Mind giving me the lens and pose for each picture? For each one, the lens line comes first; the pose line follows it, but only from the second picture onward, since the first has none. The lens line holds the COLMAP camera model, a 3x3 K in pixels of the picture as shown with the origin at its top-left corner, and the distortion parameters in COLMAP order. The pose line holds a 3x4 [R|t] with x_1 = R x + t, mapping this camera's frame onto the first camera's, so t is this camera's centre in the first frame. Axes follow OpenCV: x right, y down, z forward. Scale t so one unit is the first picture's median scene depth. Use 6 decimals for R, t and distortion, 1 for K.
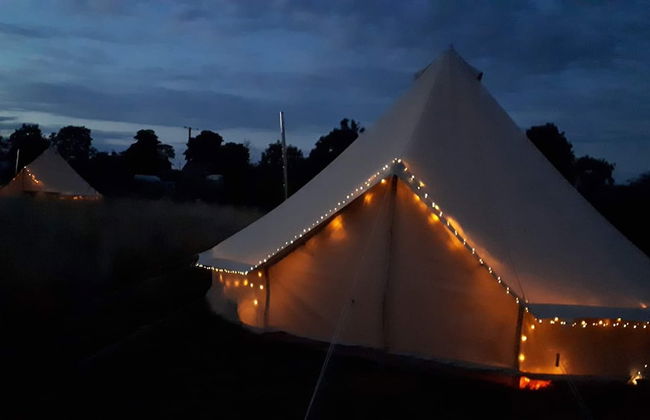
lens RADIAL K [[595.7, 0, 325.5], [0, 595.7, 210.2], [0, 0, 1]] dist [0.026884, 0.000000]
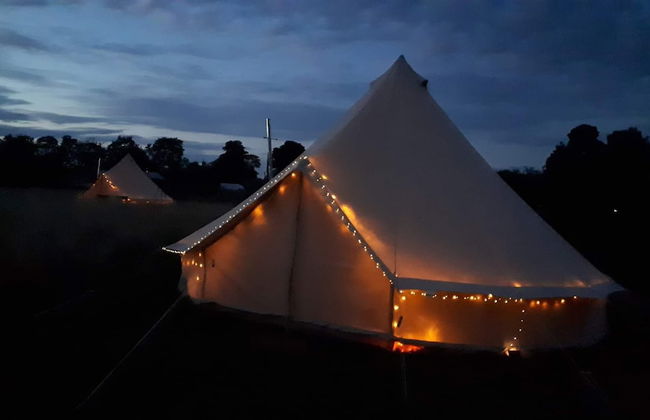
lens RADIAL K [[595.7, 0, 336.3], [0, 595.7, 210.0], [0, 0, 1]] dist [0.026884, 0.000000]
pose [[0.991413, 0.003470, -0.130721, 0.179373], [-0.005480, 0.999872, -0.015014, 0.020222], [0.130652, 0.015601, 0.991306, -0.083043]]
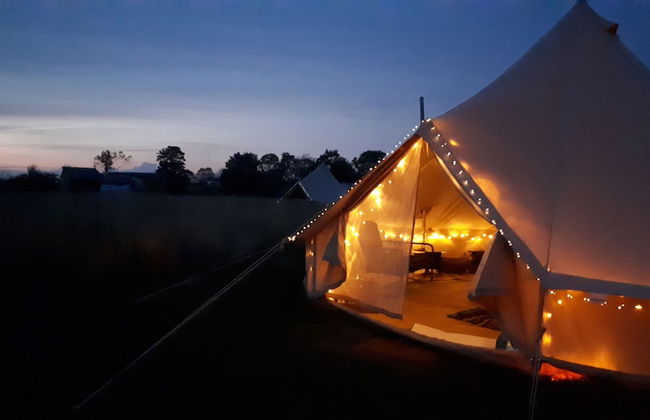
lens RADIAL K [[595.7, 0, 328.5], [0, 595.7, 205.6], [0, 0, 1]] dist [0.026884, 0.000000]
pose [[0.884093, -0.002962, -0.467301, 0.222285], [-0.017200, 0.999096, -0.038874, 0.047818], [0.466994, 0.042406, 0.883243, 0.057926]]
